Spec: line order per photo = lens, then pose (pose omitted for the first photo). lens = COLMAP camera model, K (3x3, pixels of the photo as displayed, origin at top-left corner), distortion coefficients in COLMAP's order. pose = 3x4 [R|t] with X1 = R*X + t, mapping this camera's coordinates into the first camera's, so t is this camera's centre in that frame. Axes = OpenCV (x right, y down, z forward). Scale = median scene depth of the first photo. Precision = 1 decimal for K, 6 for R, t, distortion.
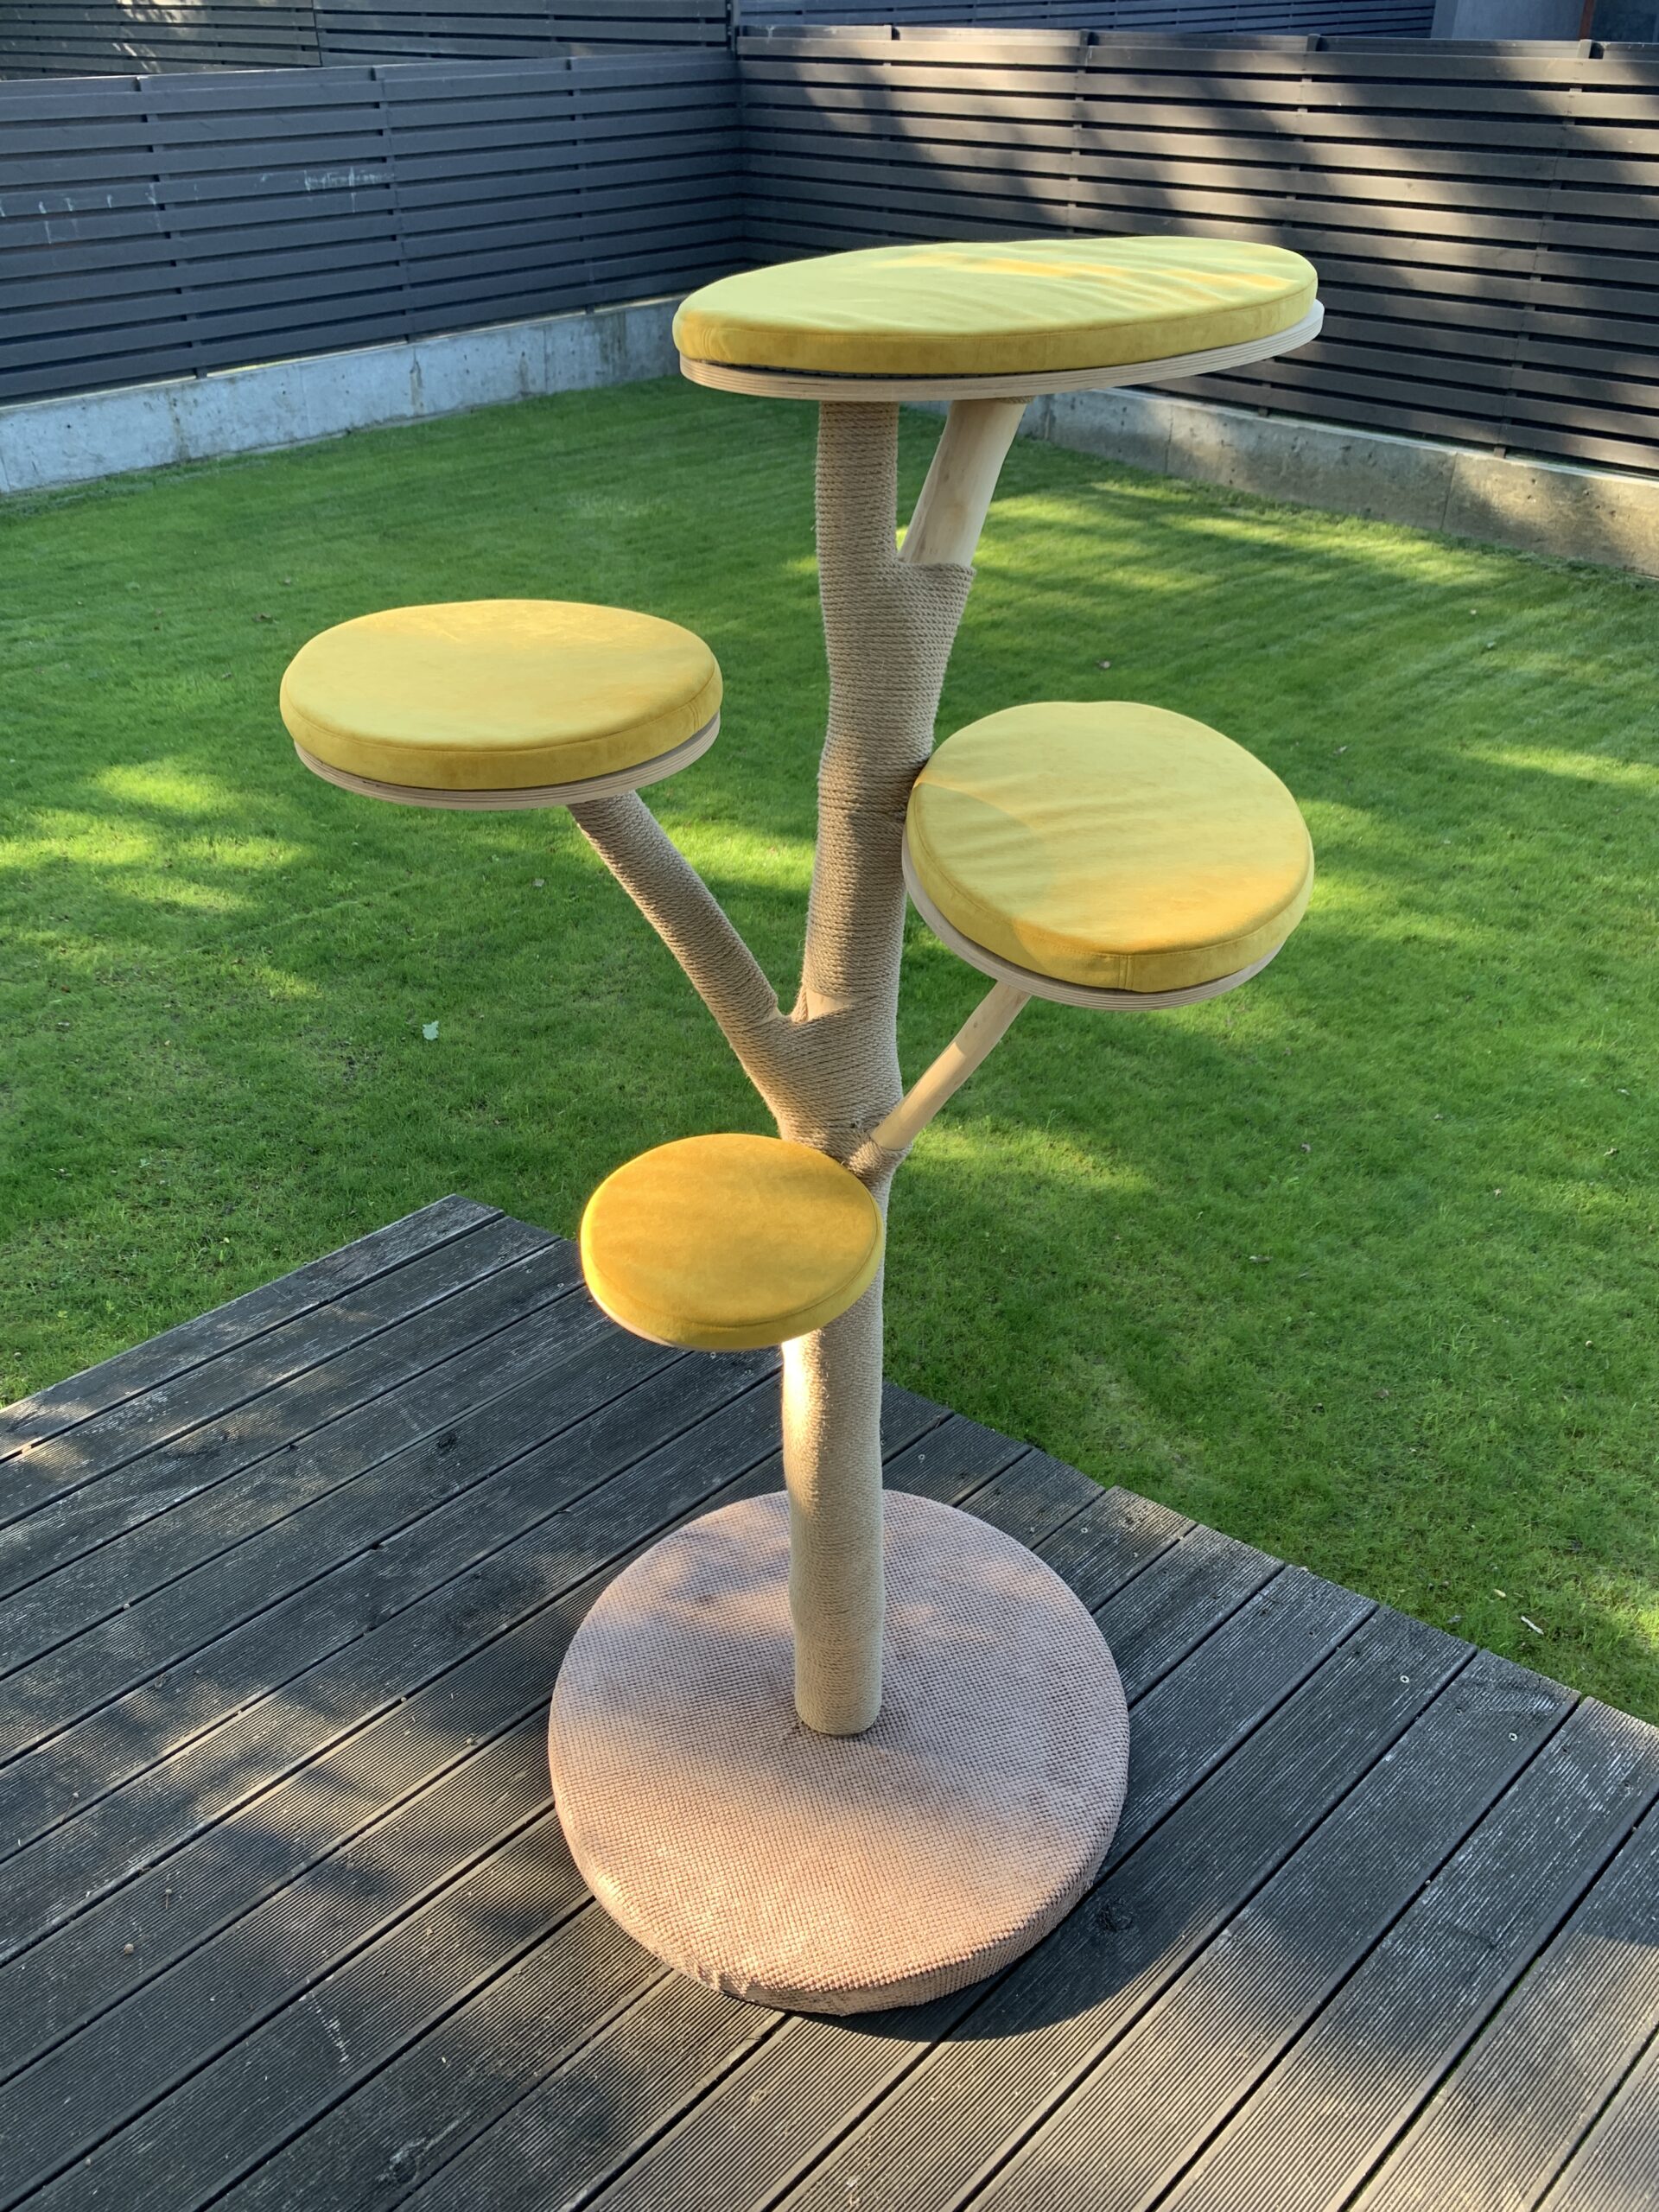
lens RADIAL K [[1717.3, 0, 817.7], [0, 1717.3, 1073.6], [0, 0, 1]] dist [0.016483, -0.012738]
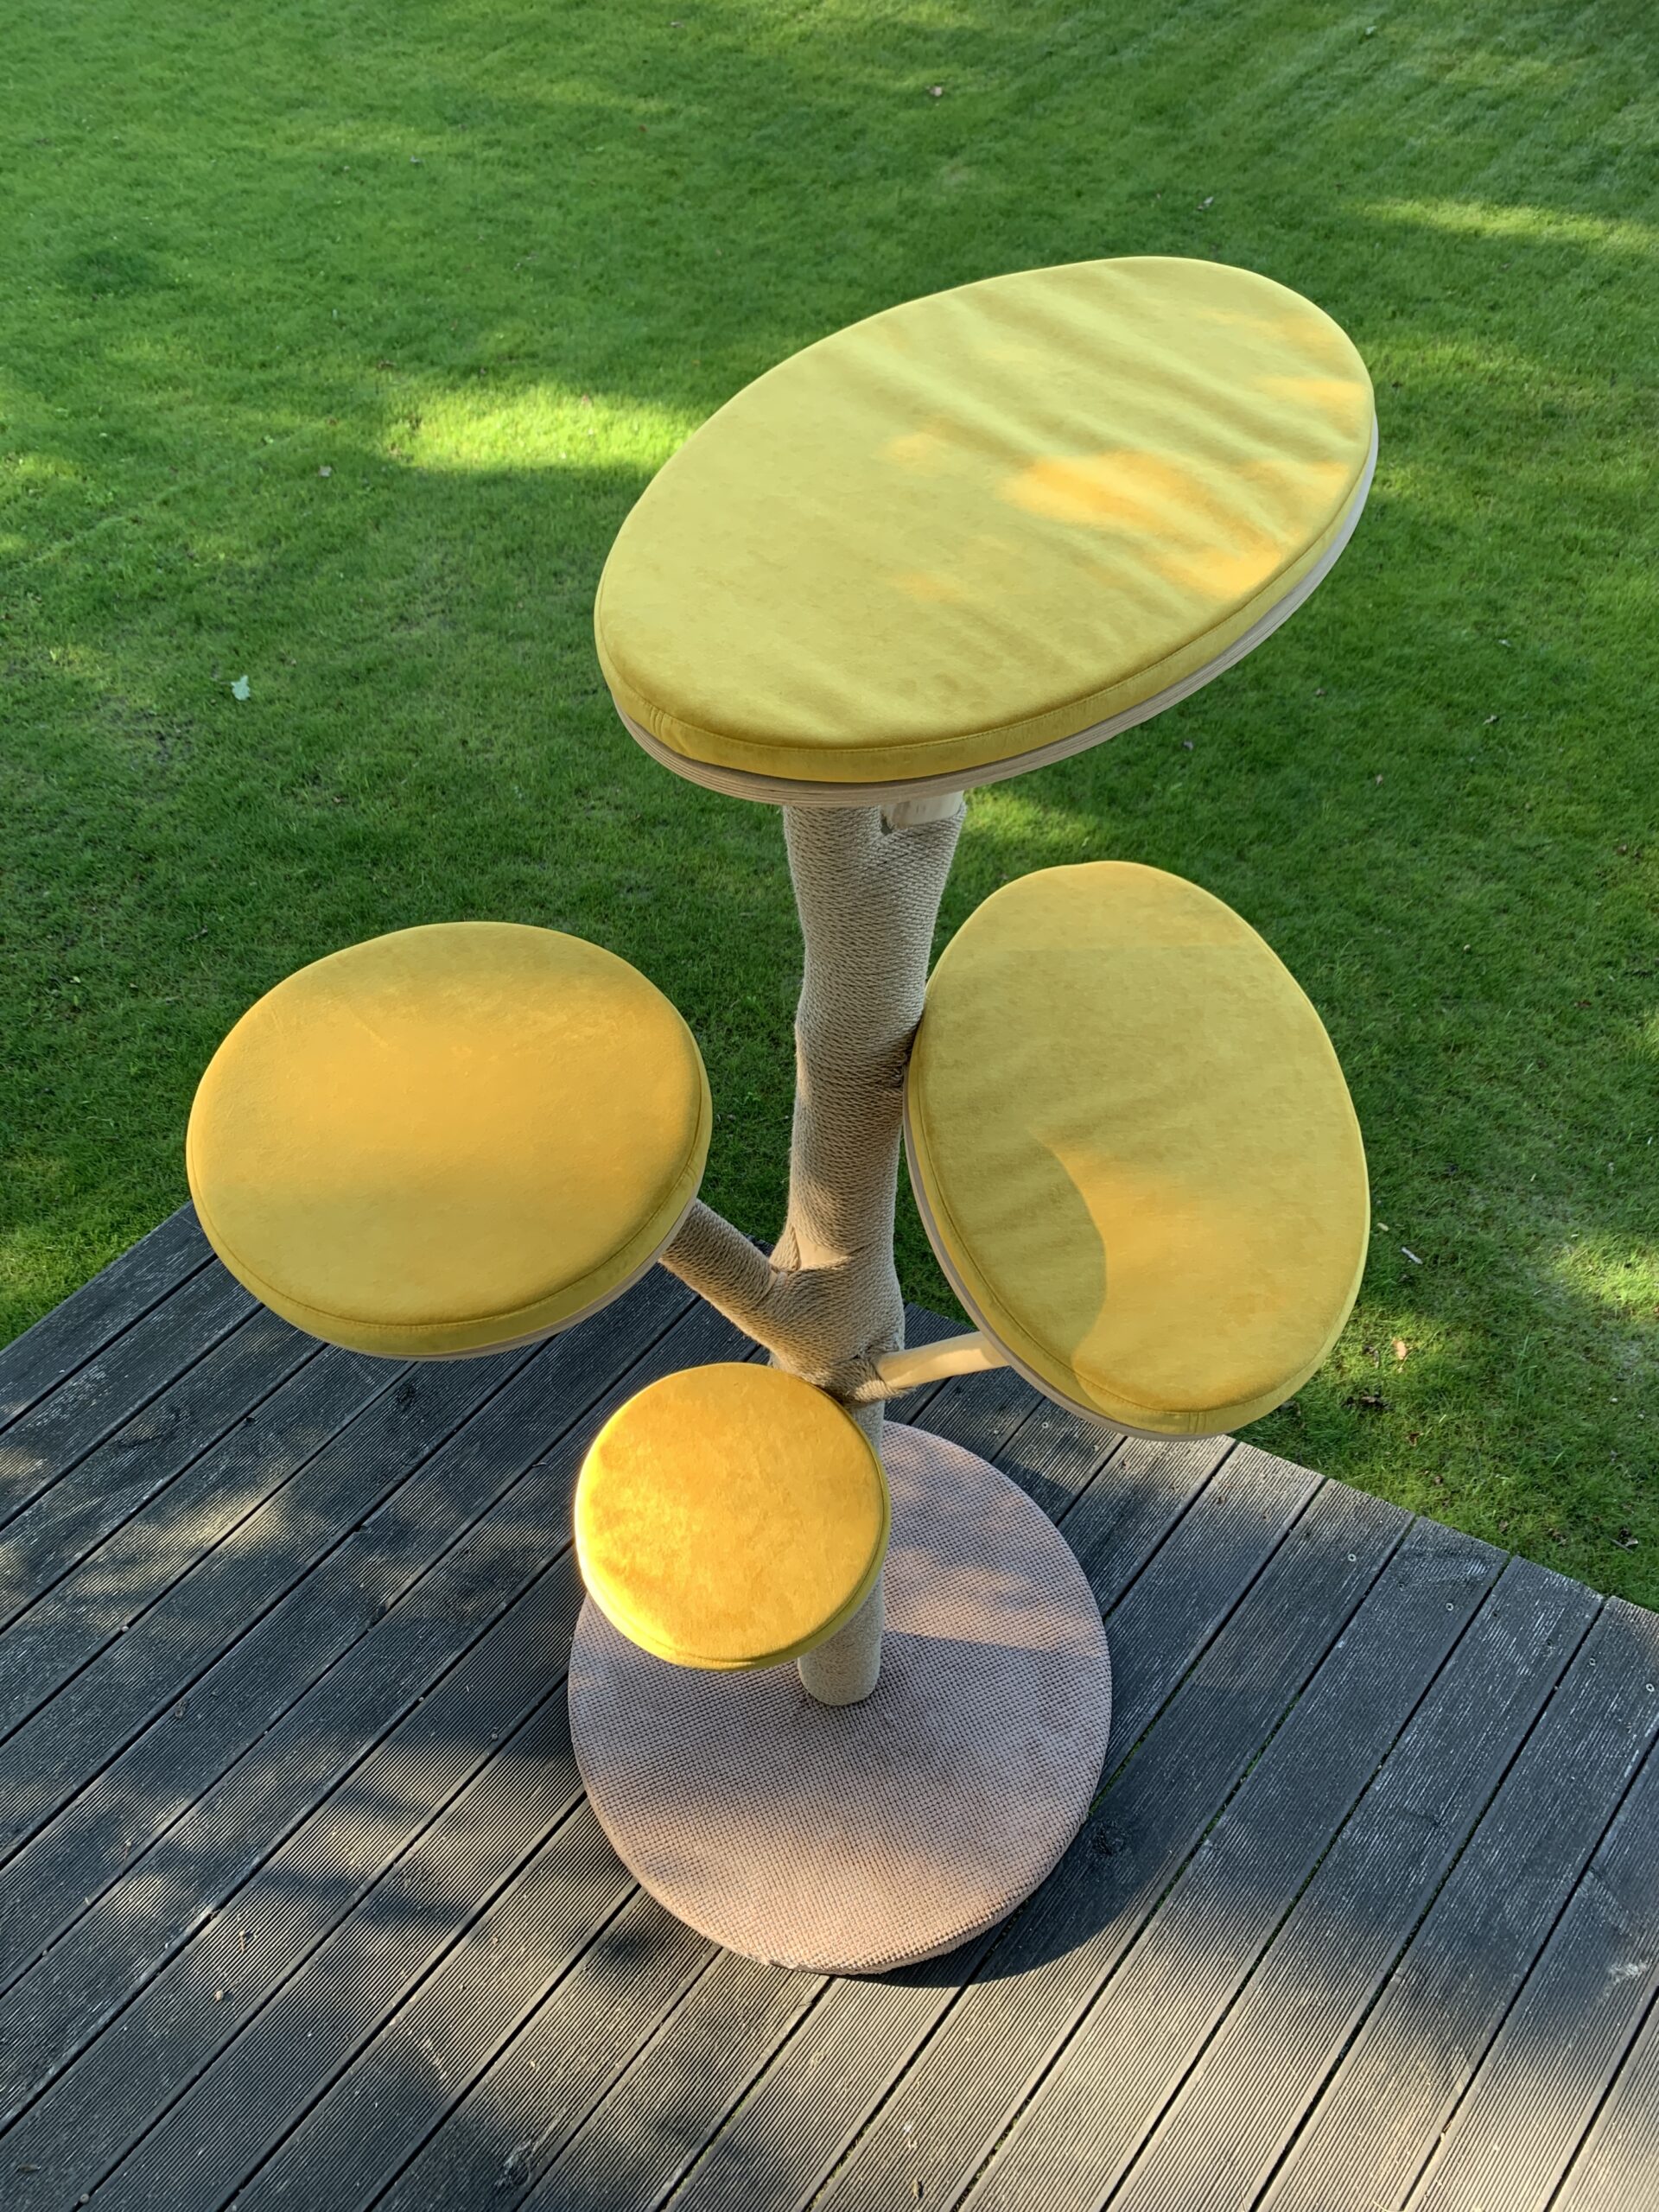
lens RADIAL K [[1717.3, 0, 806.8], [0, 1717.3, 1092.8], [0, 0, 1]] dist [0.016483, -0.012738]
pose [[0.991852, -0.107283, 0.068706, -0.031579], [0.076732, 0.933583, 0.350050, -0.249449], [-0.101697, -0.341926, 0.934208, 0.097189]]
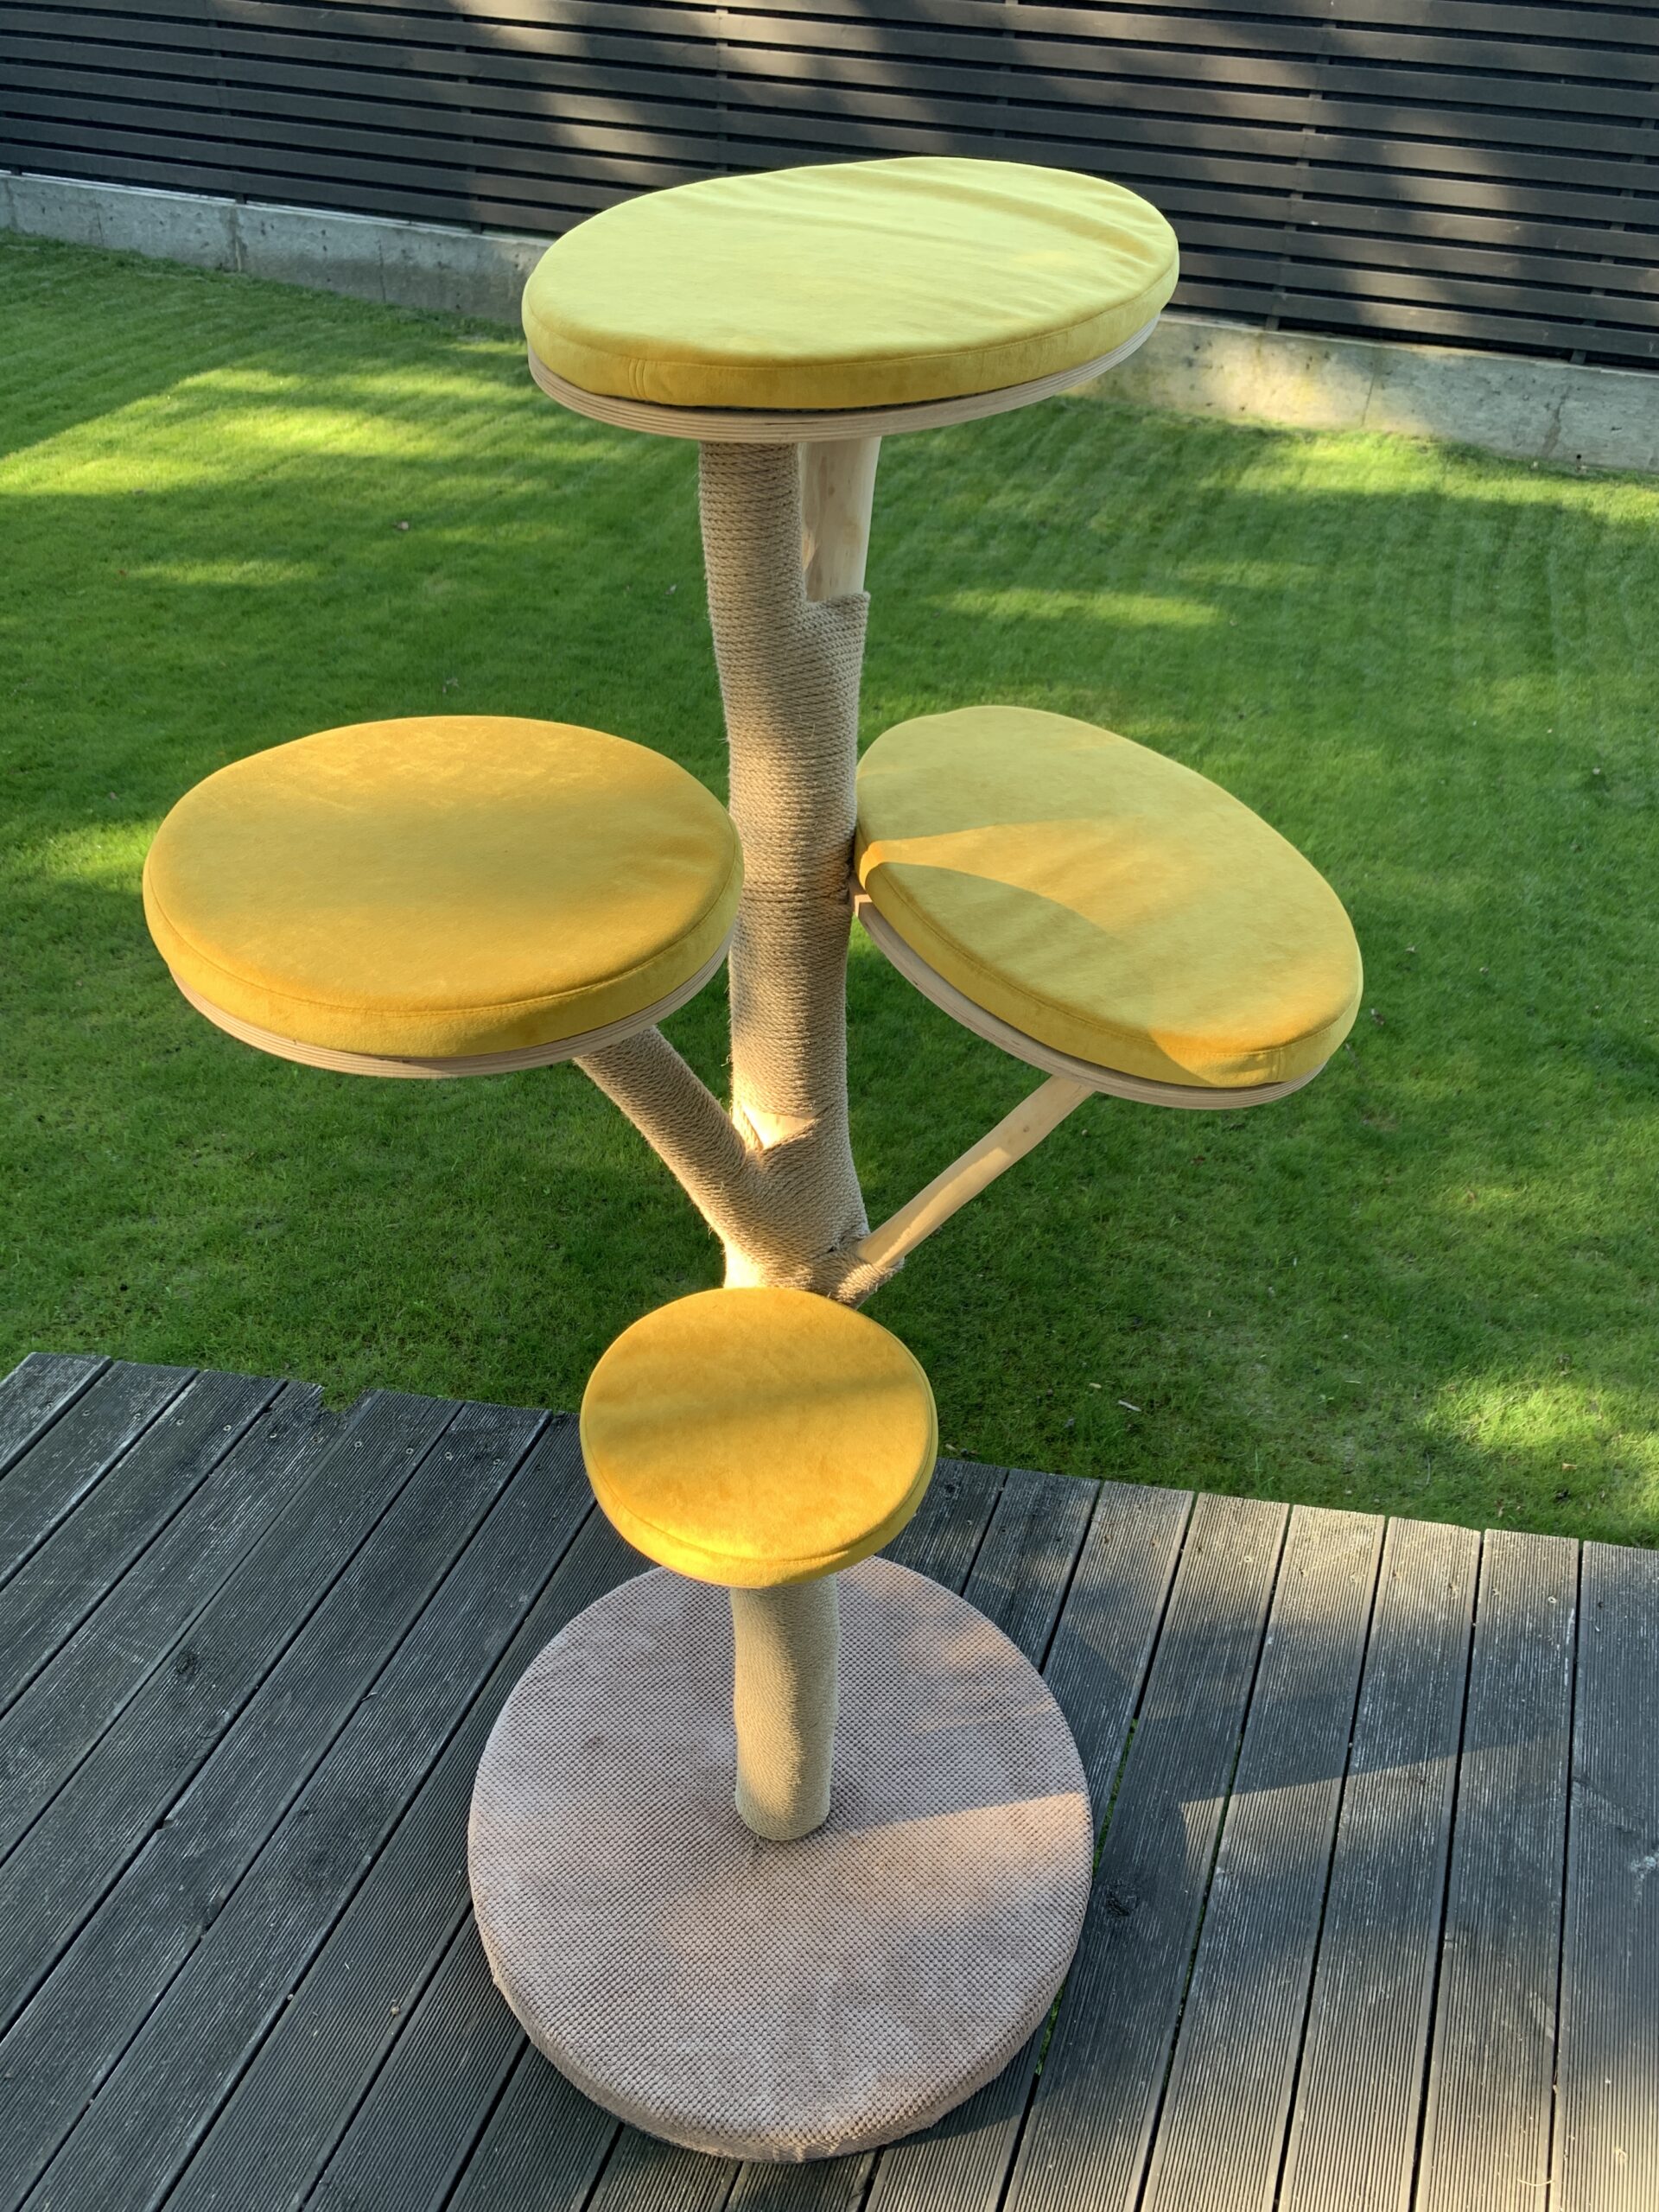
lens RADIAL K [[1717.3, 0, 821.1], [0, 1717.3, 1096.2], [0, 0, 1]] dist [0.016483, -0.012738]
pose [[0.896225, -0.244406, 0.370197, -0.162952], [0.202965, 0.967982, 0.147701, -0.099124], [-0.394444, -0.057236, 0.917136, 0.120257]]
